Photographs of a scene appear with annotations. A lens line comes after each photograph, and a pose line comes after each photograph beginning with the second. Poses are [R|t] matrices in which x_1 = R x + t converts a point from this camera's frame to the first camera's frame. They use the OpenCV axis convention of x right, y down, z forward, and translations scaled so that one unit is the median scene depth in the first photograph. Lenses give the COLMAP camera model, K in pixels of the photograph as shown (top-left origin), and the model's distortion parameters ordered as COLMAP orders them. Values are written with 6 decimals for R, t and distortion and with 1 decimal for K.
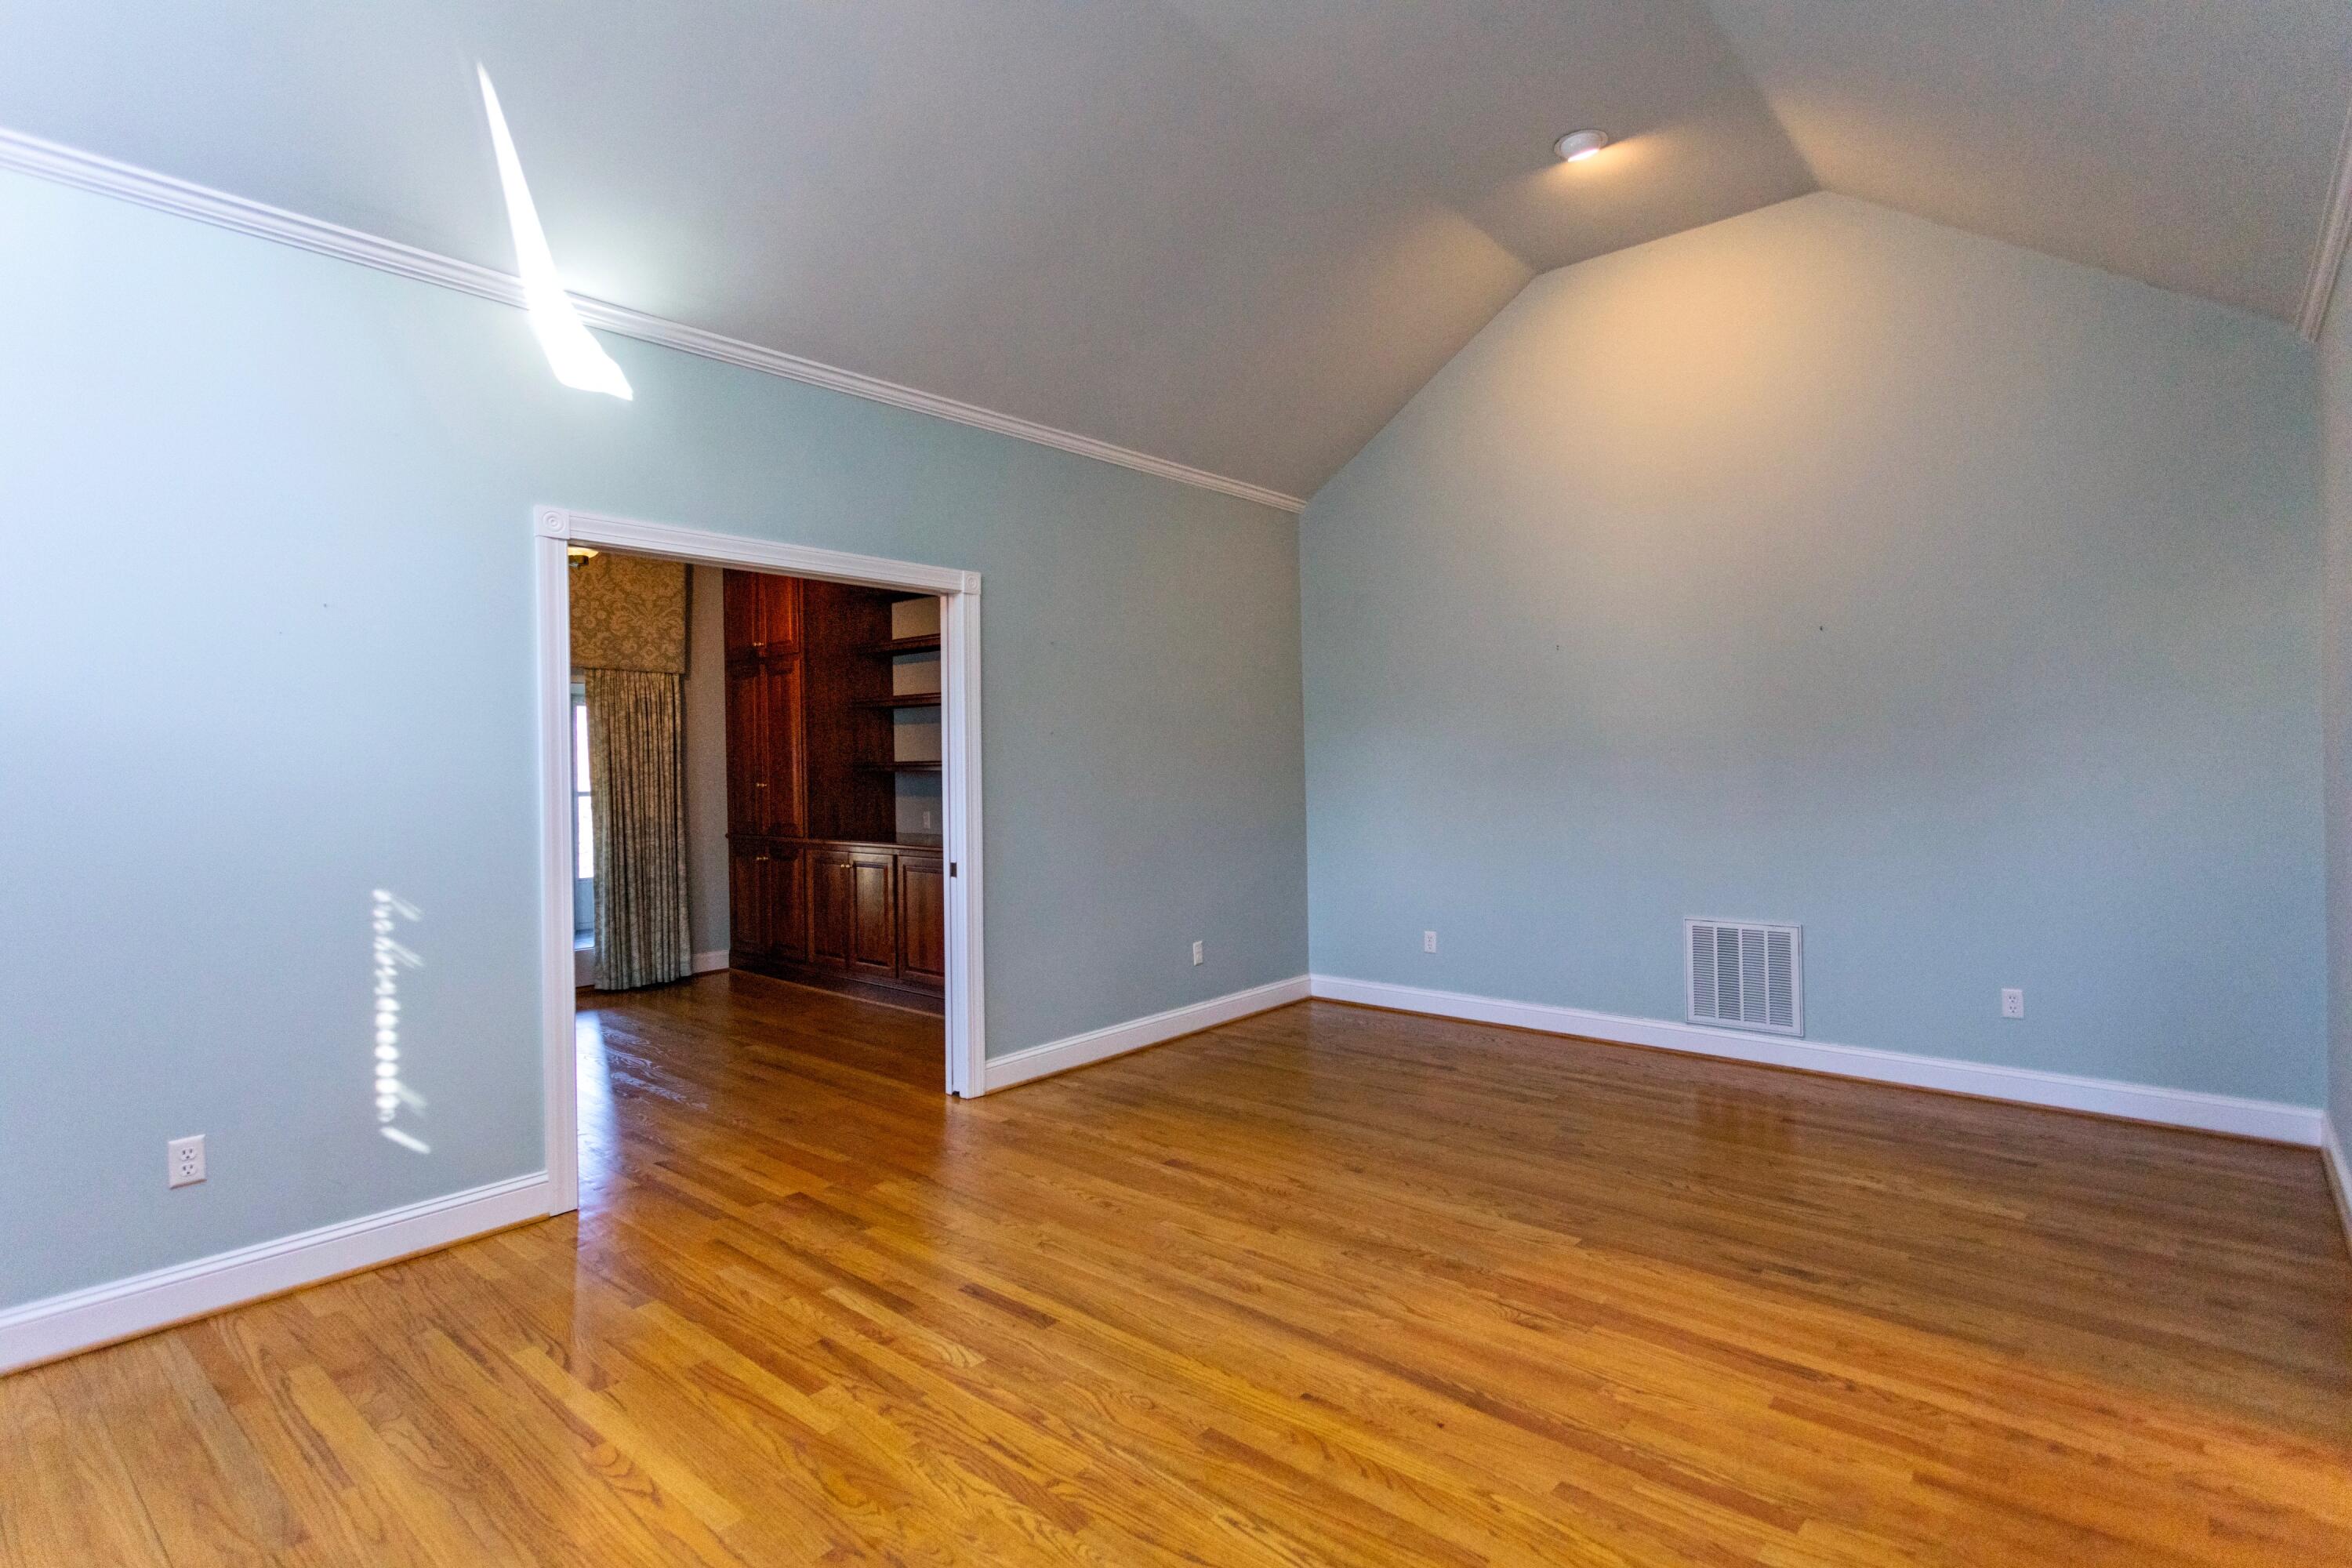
lens RADIAL K [[1159.6, 0, 1166.4], [0, 1159.6, 745.0], [0, 0, 1]] dist [0.002038, 0.000353]
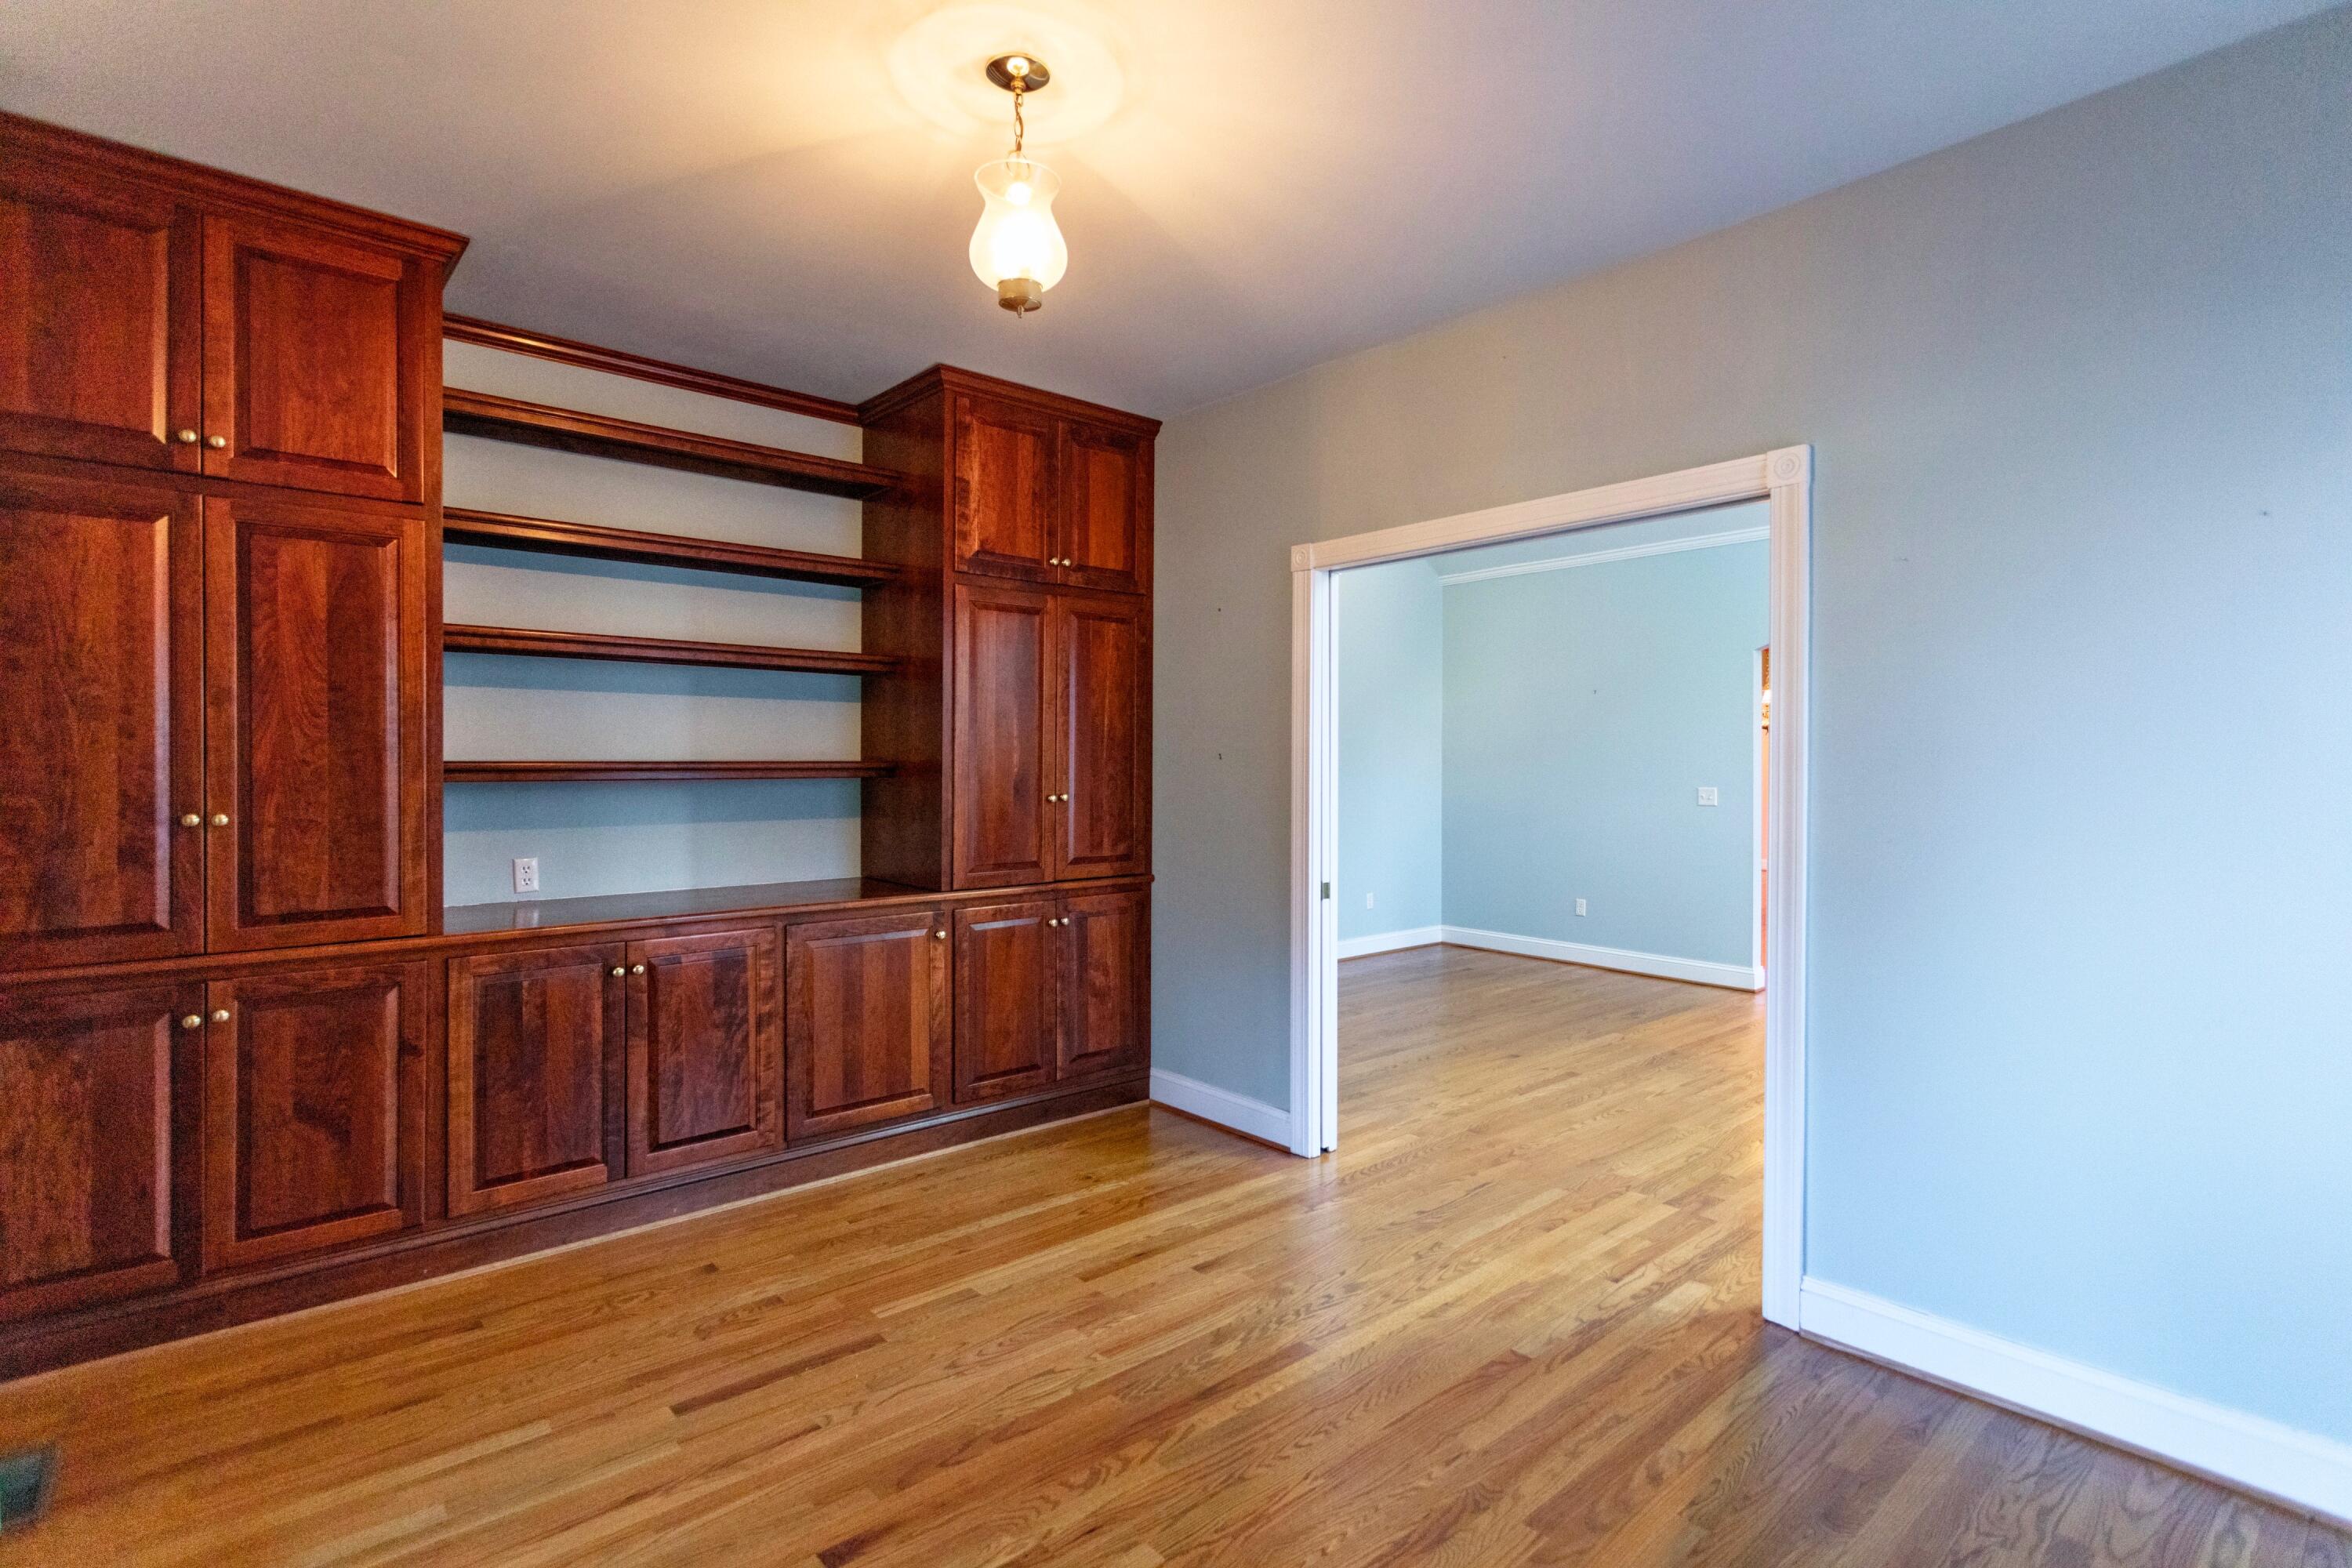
lens RADIAL K [[1123.3, 0, 1151.8], [0, 1123.3, 774.8], [0, 0, 1]] dist [0.009328, -0.001465]
pose [[0.161649, 0.000542, 0.986848, -1.544582], [-0.011430, 0.999934, 0.001323, 0.032692], [-0.986782, -0.011493, 0.161645, 1.492130]]
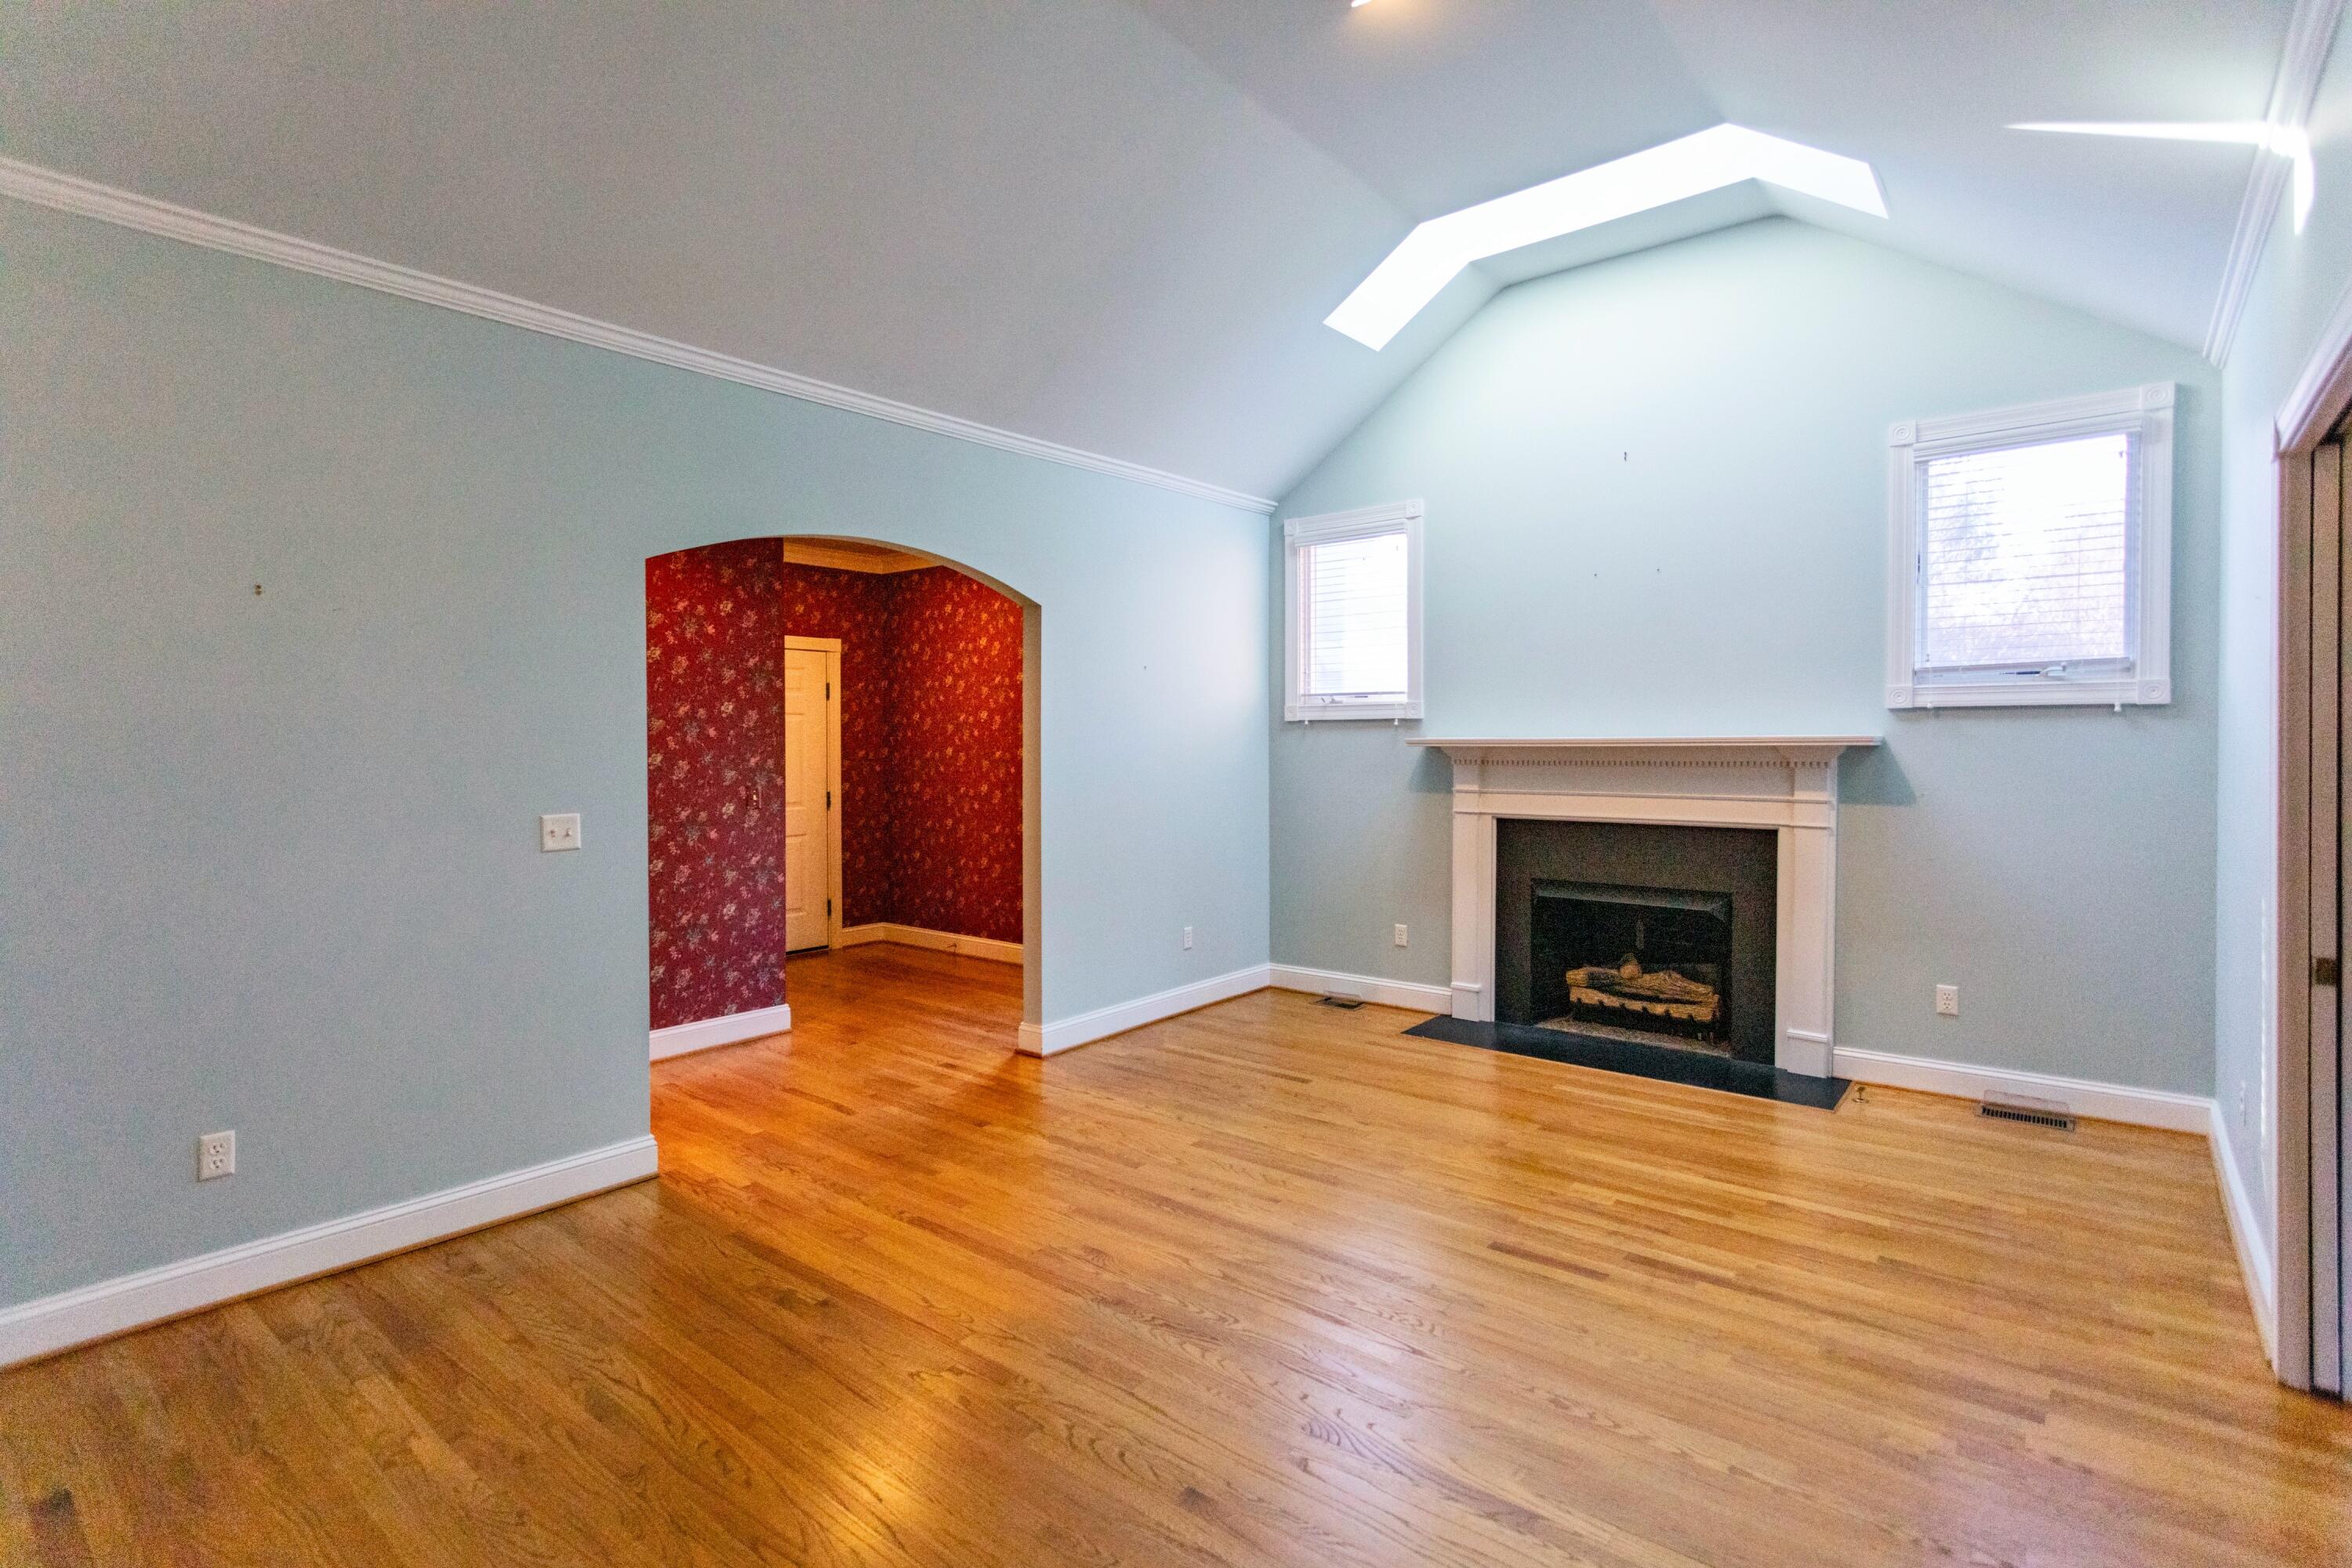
lens RADIAL K [[1123.3, 0, 1151.8], [0, 1123.3, 774.8], [0, 0, 1]] dist [0.009328, -0.001465]
pose [[-0.999758, 0.017907, -0.012774, 0.228019], [0.017663, 0.999665, 0.018934, -0.009810], [0.013109, 0.018704, -0.999739, 1.910336]]
